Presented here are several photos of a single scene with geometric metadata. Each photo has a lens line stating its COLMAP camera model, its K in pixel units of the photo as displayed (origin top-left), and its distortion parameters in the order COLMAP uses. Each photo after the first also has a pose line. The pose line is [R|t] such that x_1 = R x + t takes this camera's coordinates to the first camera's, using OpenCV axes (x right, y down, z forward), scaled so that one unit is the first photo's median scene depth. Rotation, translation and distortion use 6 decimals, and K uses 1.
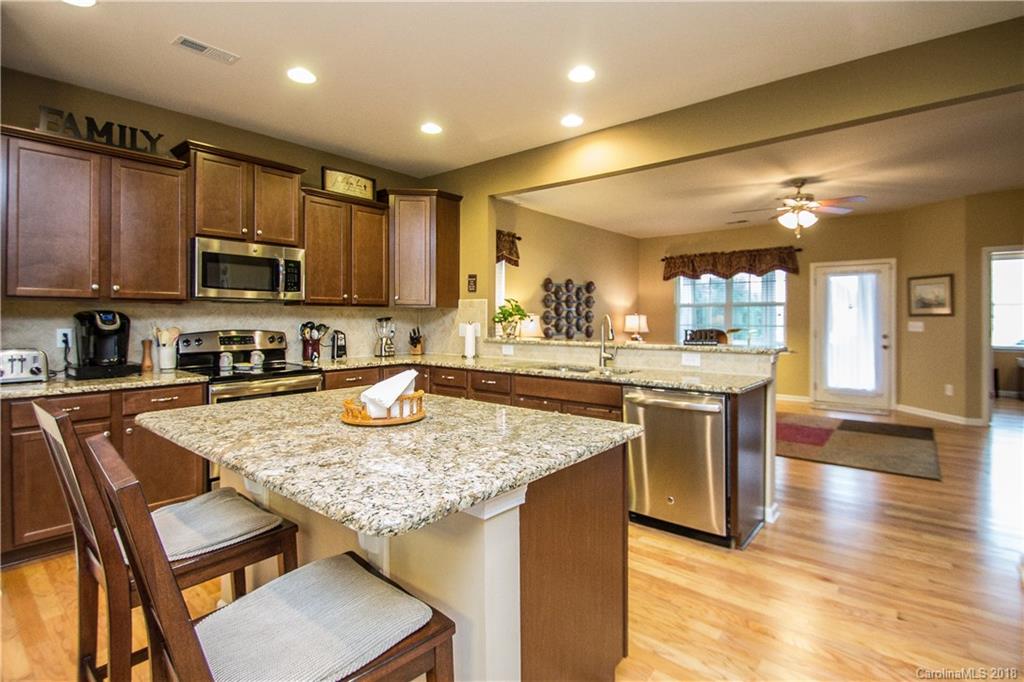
lens RADIAL K [[501.6, 0, 527.3], [0, 501.6, 317.6], [0, 0, 1]] dist [0.000134, -0.000325]
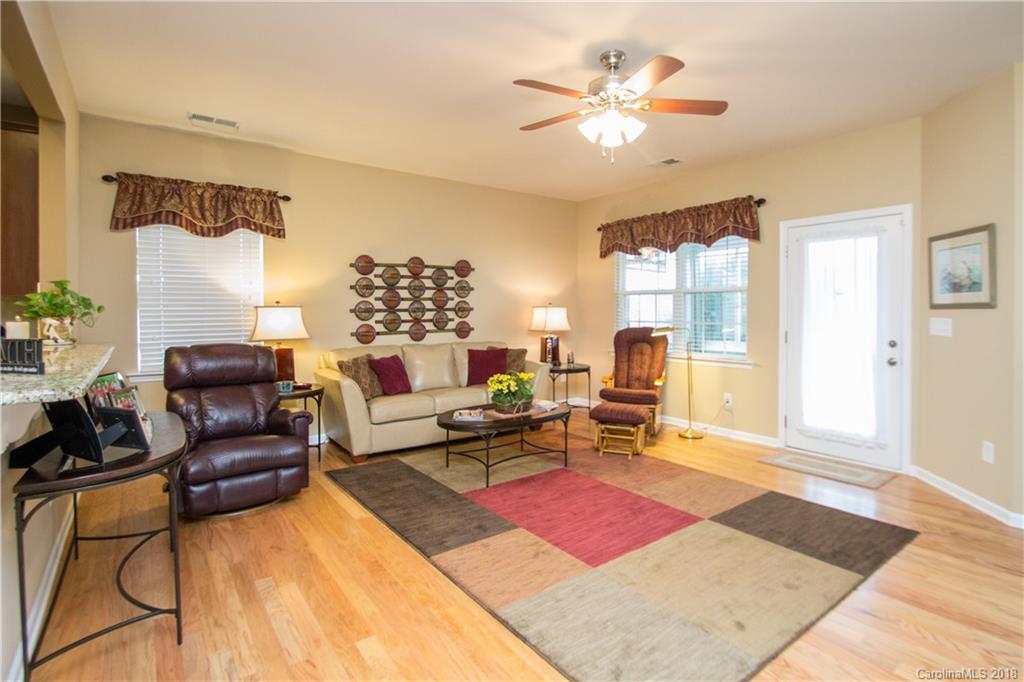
lens RADIAL K [[520.5, 0, 543.1], [0, 520.5, 320.8], [0, 0, 1]] dist [-0.001875, -0.000281]
pose [[0.972466, 0.005166, -0.232986, 0.429309], [-0.000826, 0.999824, 0.018722, 0.000694], [0.233042, -0.018015, 0.972300, 0.311695]]
